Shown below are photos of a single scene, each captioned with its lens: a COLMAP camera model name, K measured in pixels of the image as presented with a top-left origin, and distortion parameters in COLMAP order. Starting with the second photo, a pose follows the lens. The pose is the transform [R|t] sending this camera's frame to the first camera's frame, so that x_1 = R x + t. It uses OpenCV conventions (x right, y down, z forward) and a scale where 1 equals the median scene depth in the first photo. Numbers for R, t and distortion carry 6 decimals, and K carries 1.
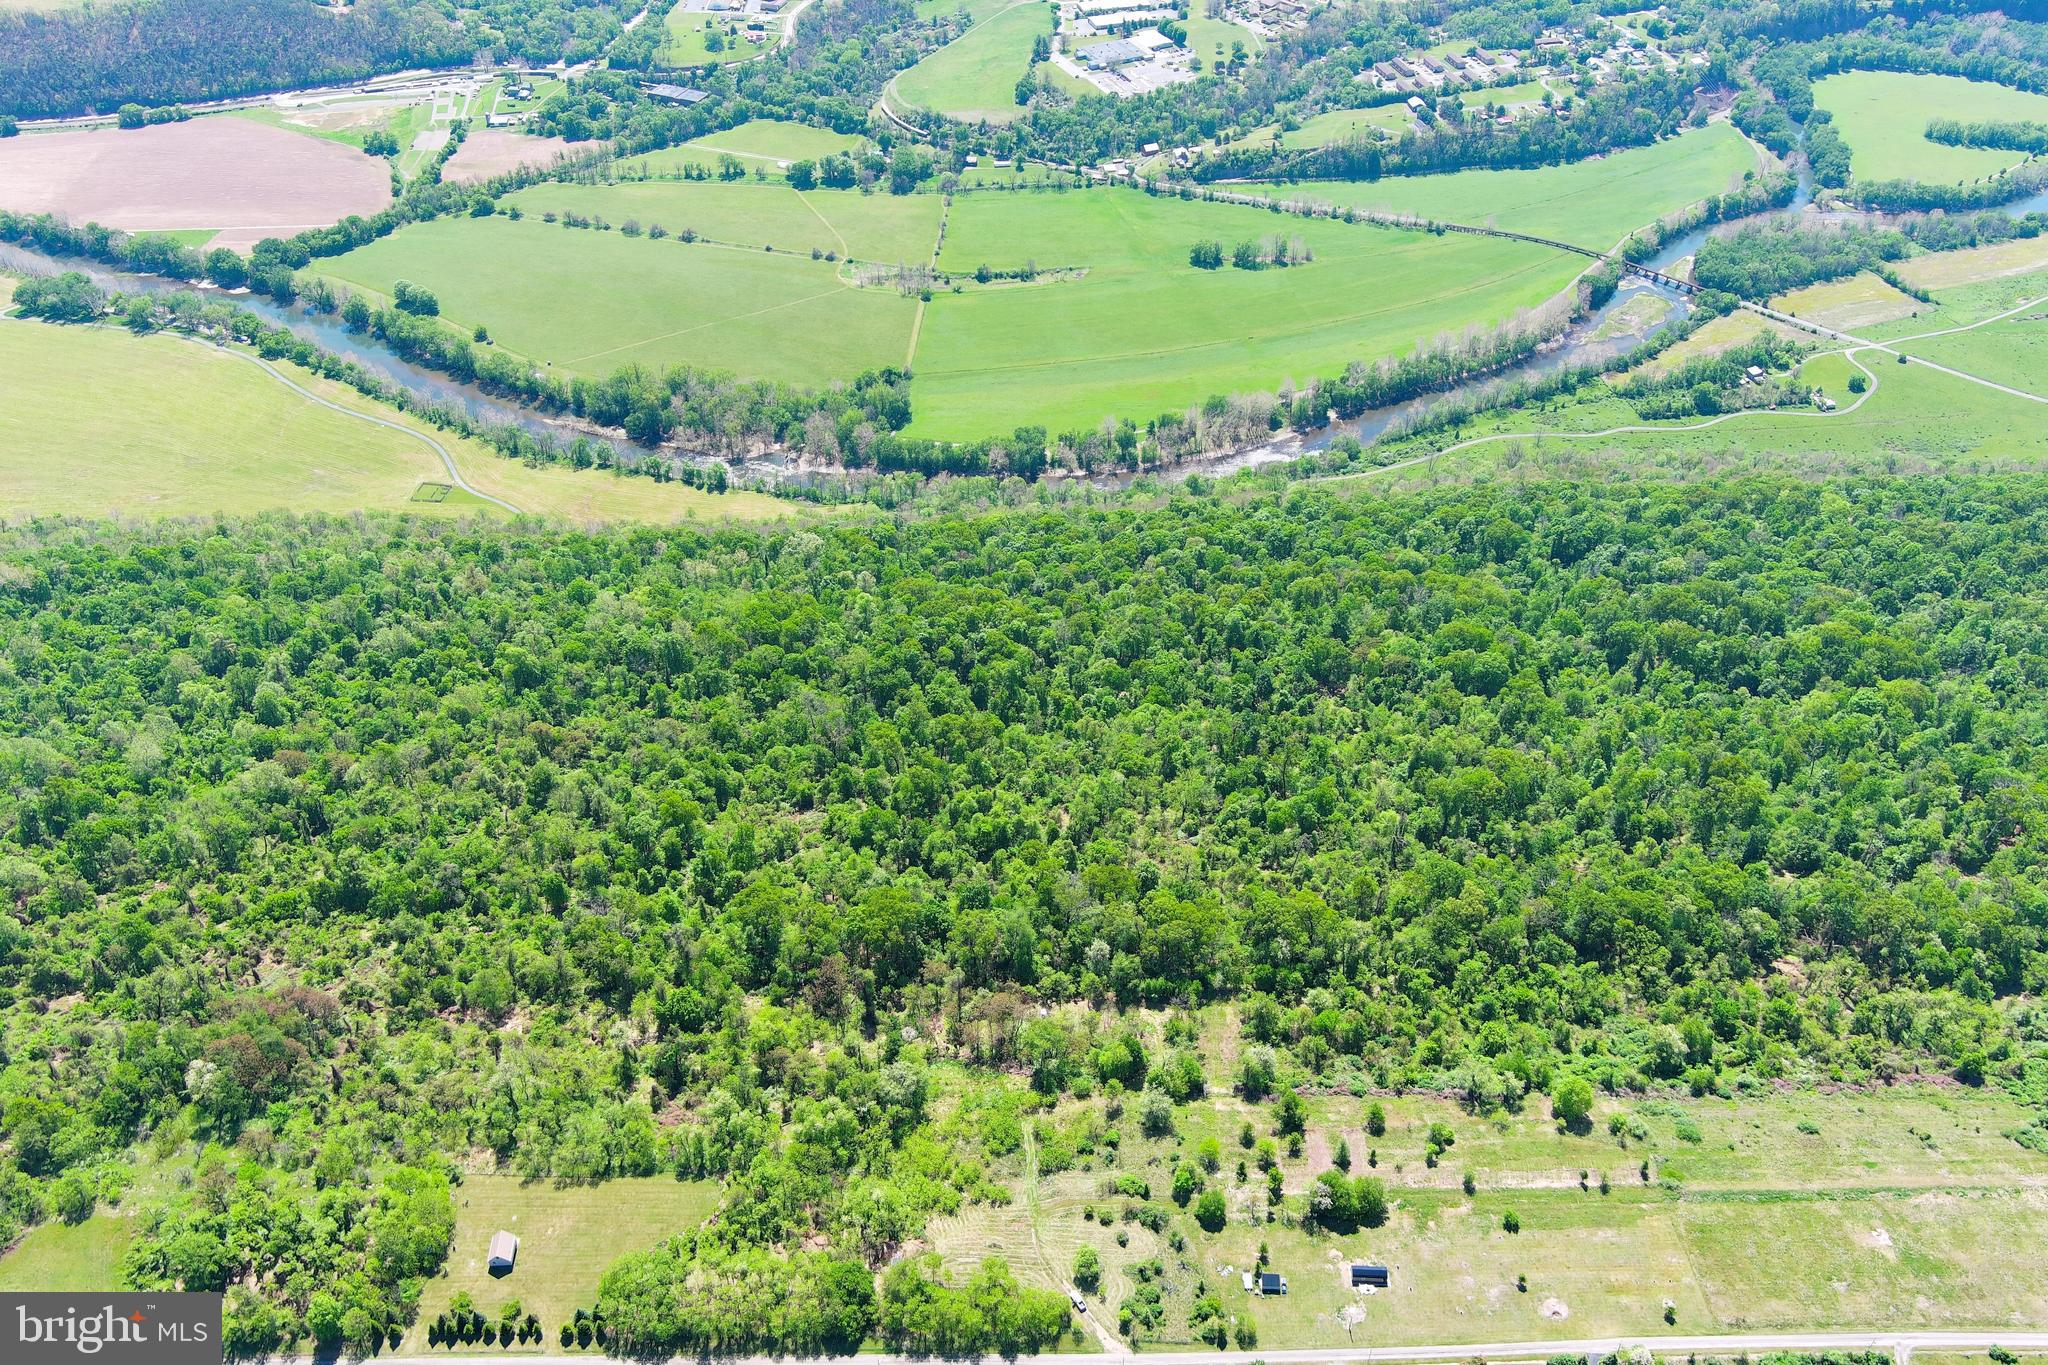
lens RADIAL K [[1587.2, 0, 1020.9], [0, 1587.2, 693.9], [0, 0, 1]] dist [0.017416, -0.007986]
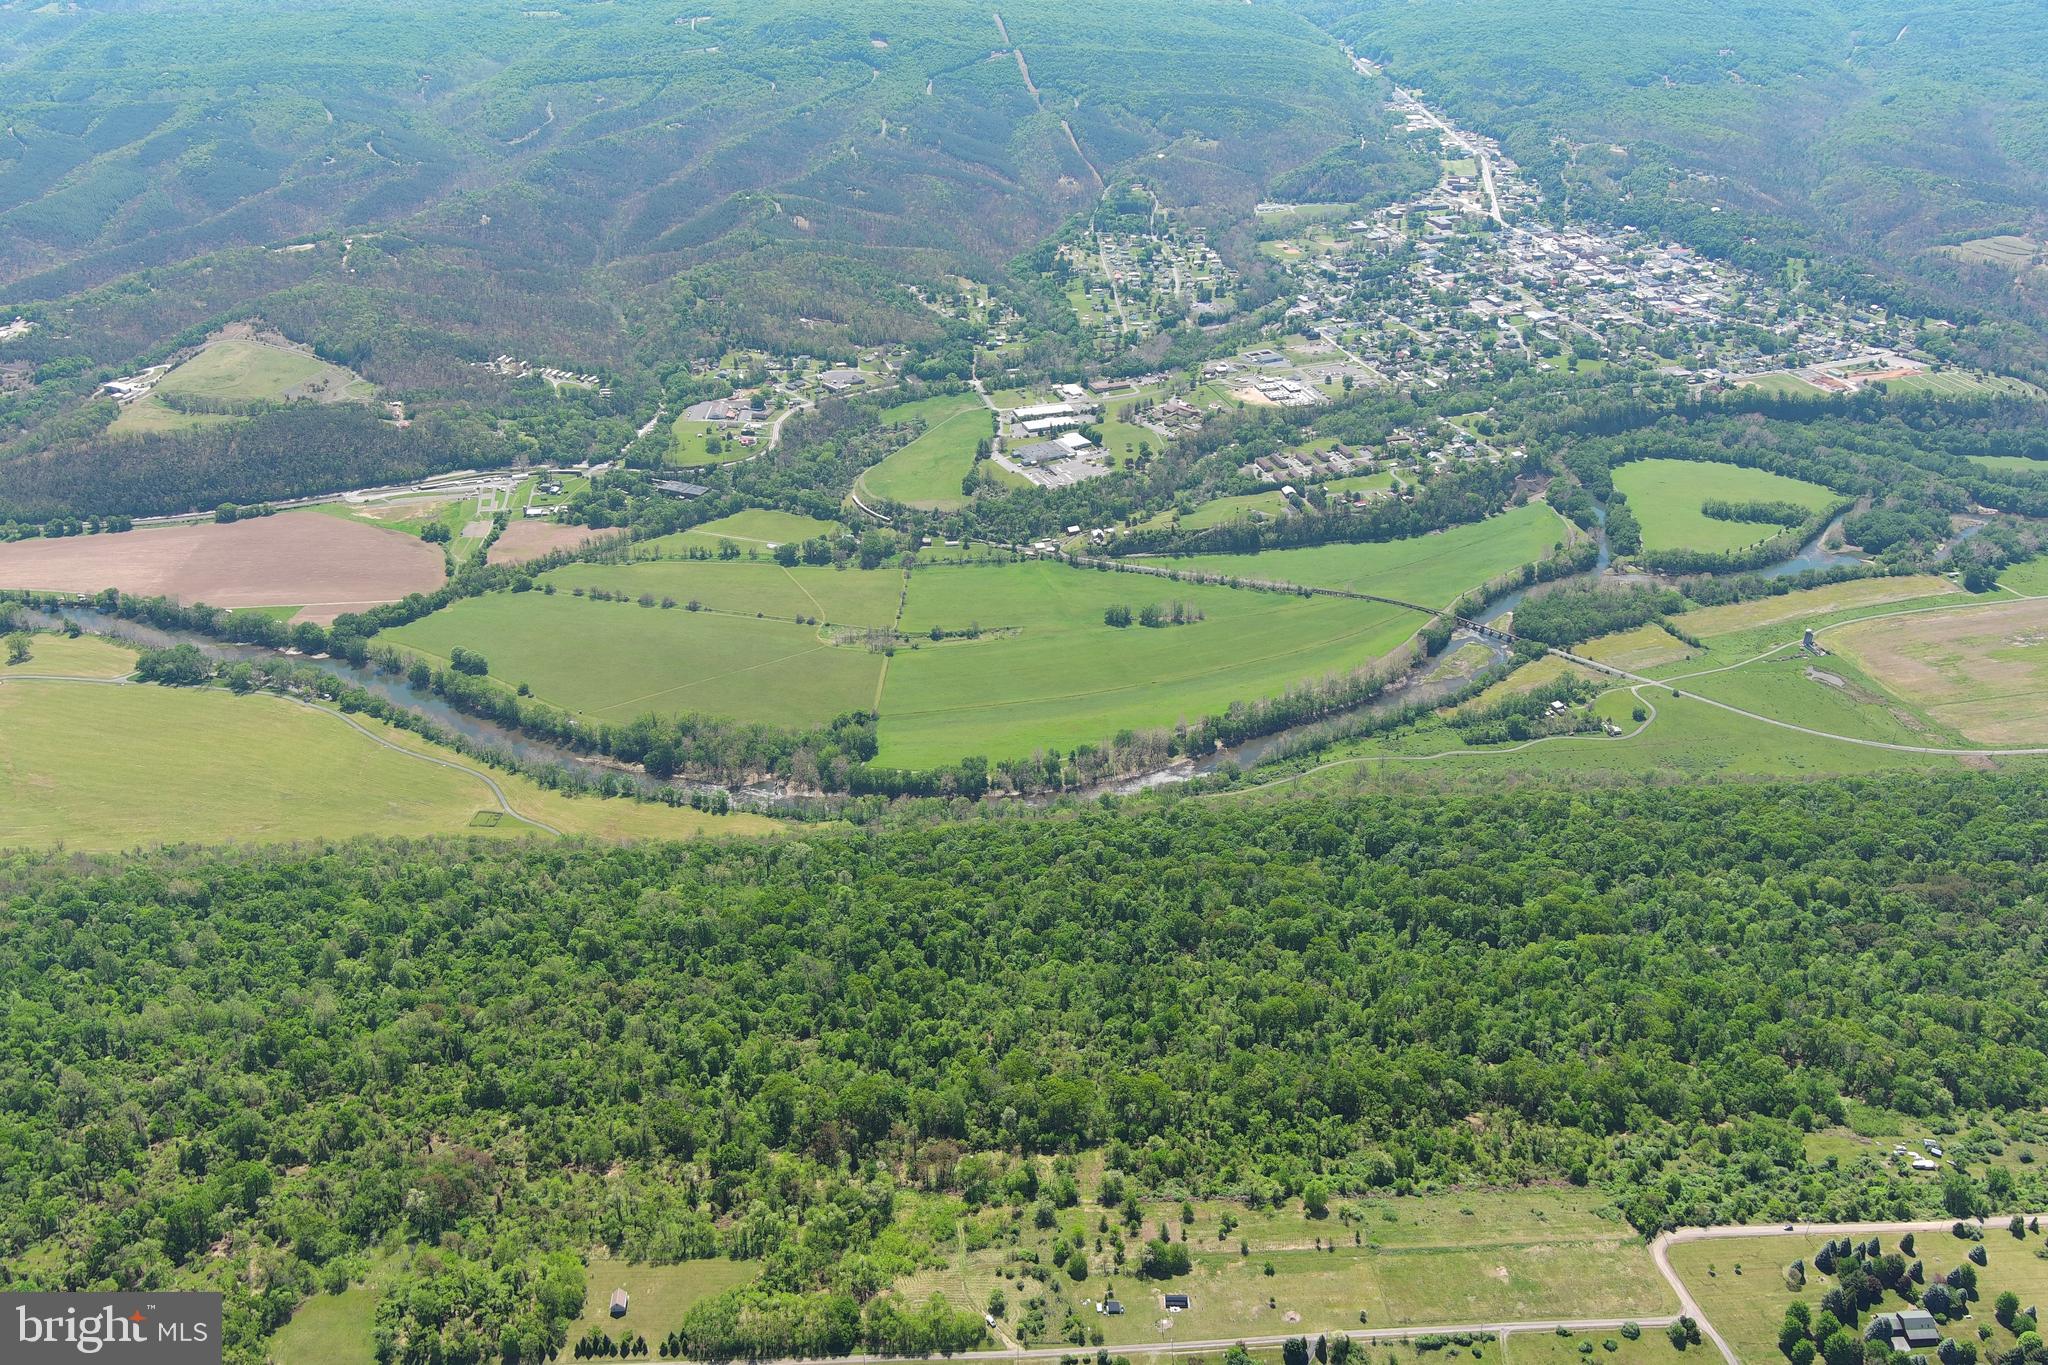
lens RADIAL K [[1586.8, 0, 1021.8], [0, 1586.8, 700.9], [0, 0, 1]] dist [0.018784, -0.009444]
pose [[0.999567, -0.014233, 0.025741, 0.018875], [0.018975, 0.980701, -0.194593, 0.048000], [-0.022474, 0.194997, 0.980546, -0.356507]]
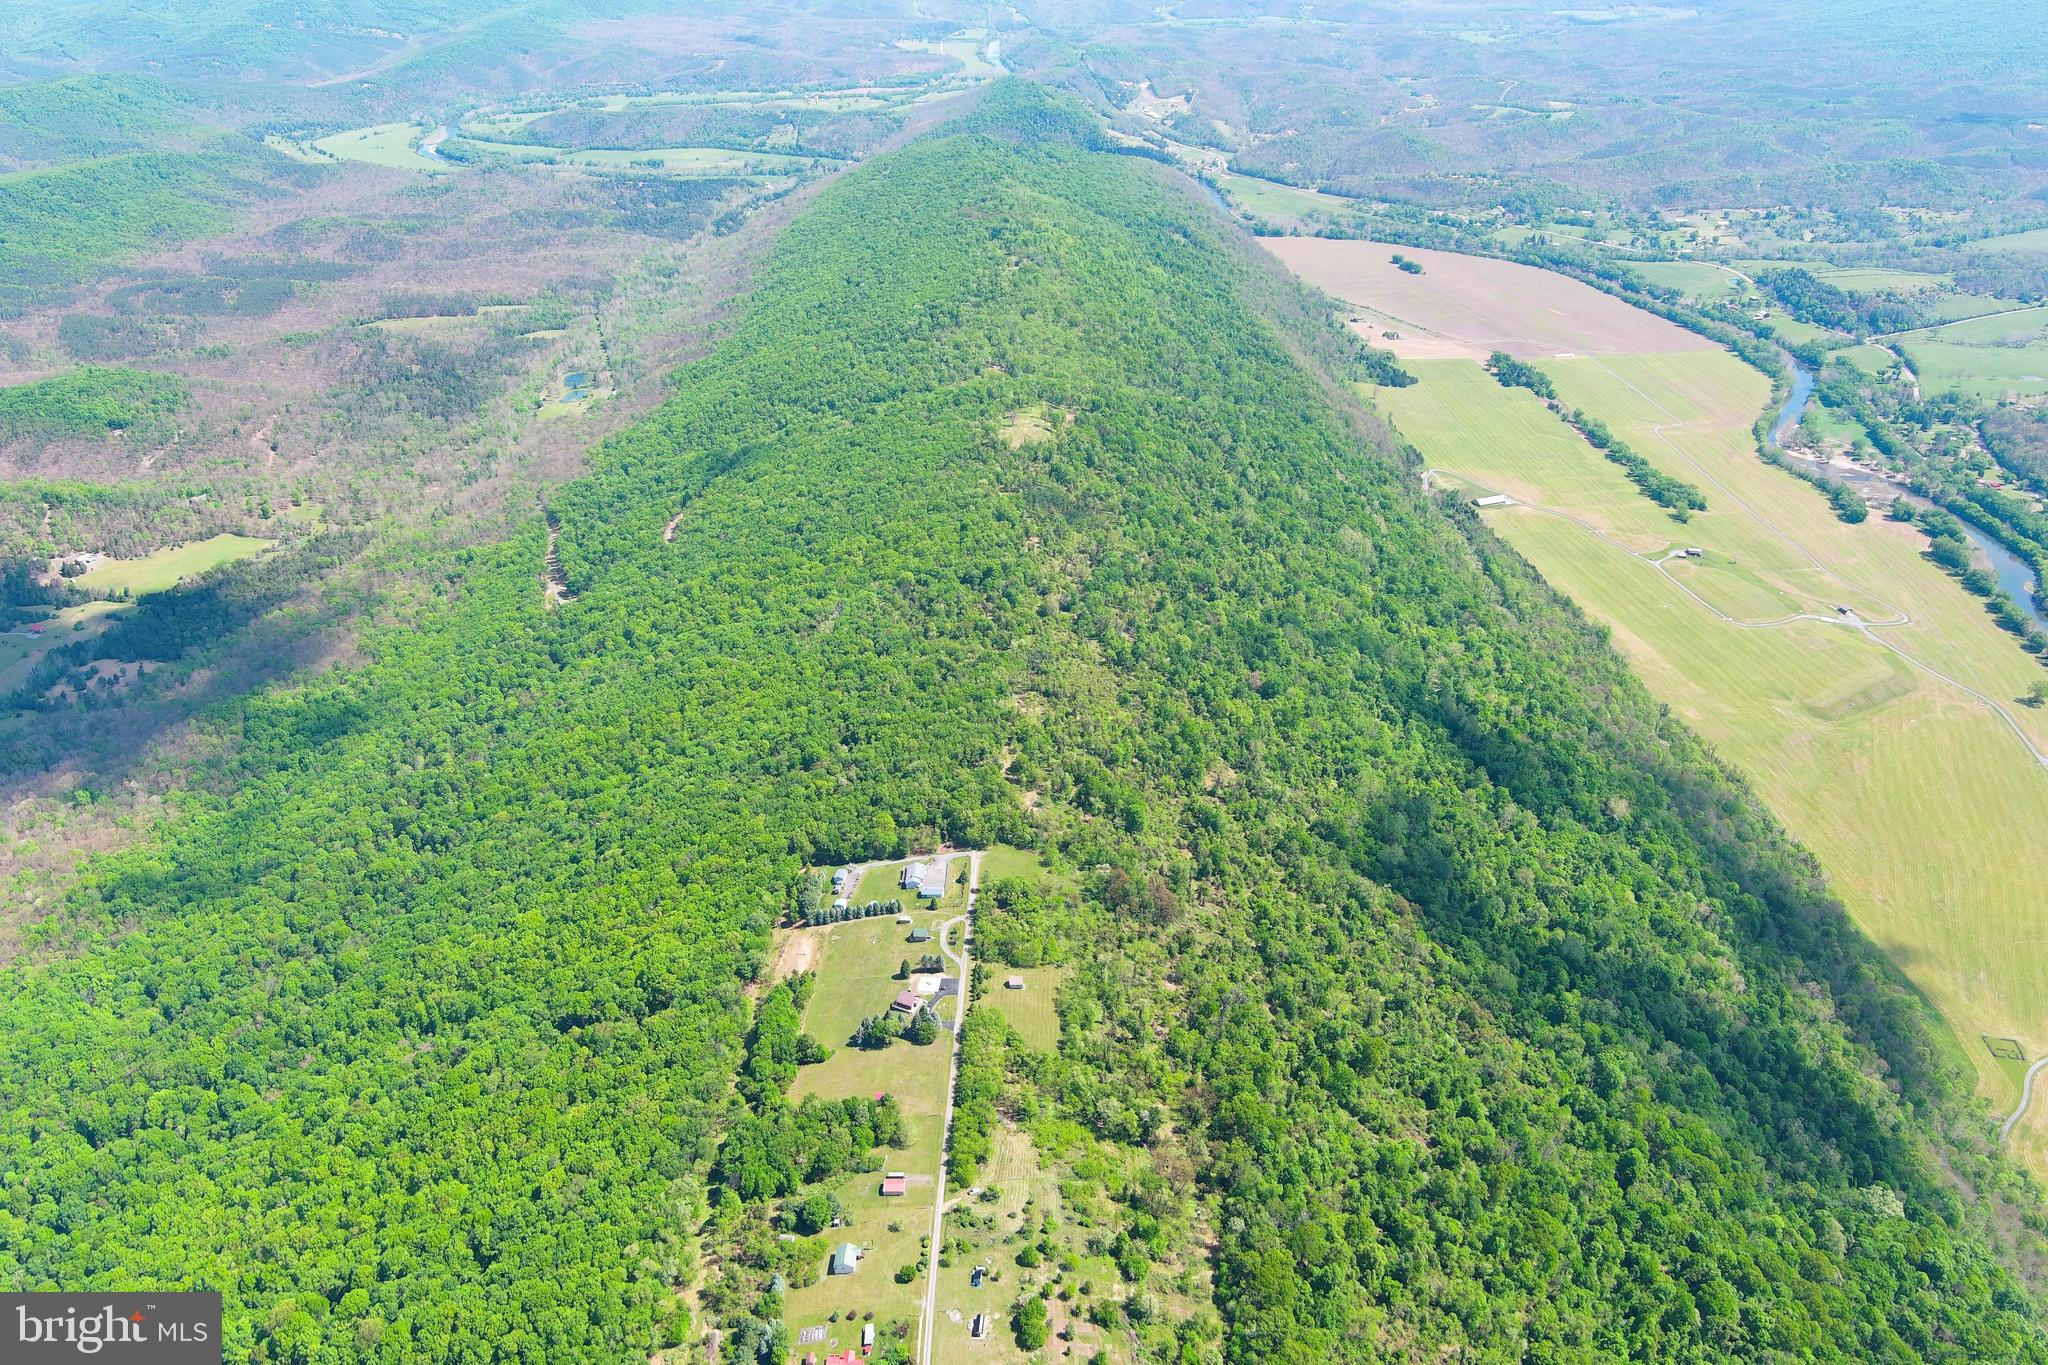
lens RADIAL K [[1587.2, 0, 1026.8], [0, 1587.2, 673.6], [0, 0, 1]] dist [0.017416, -0.007986]
pose [[-0.026312, 0.464484, -0.885191, 0.728467], [-0.668278, 0.650374, 0.361133, -0.368072], [0.743446, 0.601056, 0.293292, 0.094924]]
